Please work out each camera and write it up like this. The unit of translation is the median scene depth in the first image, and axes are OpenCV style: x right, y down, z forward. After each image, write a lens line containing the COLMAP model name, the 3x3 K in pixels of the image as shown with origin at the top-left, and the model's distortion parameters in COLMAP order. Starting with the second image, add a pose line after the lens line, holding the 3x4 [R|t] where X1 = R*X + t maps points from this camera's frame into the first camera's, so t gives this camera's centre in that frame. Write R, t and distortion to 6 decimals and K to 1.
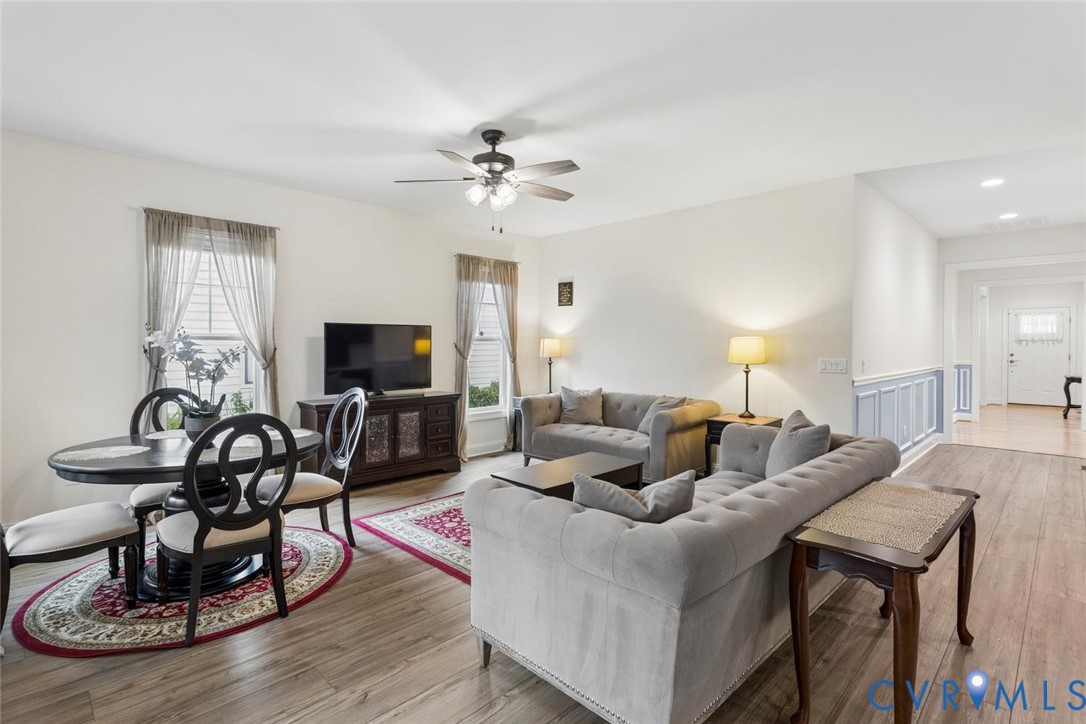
lens RADIAL K [[517.1, 0, 541.8], [0, 517.1, 346.9], [0, 0, 1]] dist [-0.000951, -0.000357]
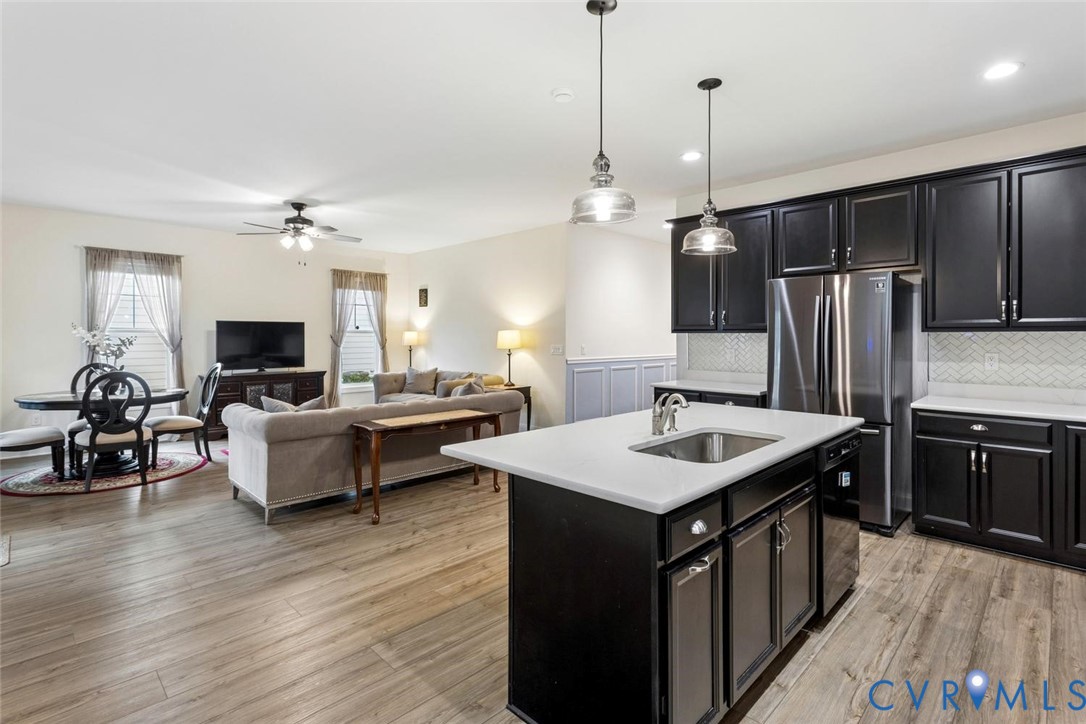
lens RADIAL K [[517.1, 0, 547.2], [0, 517.1, 337.6], [0, 0, 1]] dist [-0.000951, -0.000357]
pose [[0.999975, 0.000627, 0.007093, 0.522685], [-0.000606, 0.999996, -0.002935, 0.005096], [-0.007095, 0.002930, 0.999971, -0.478910]]
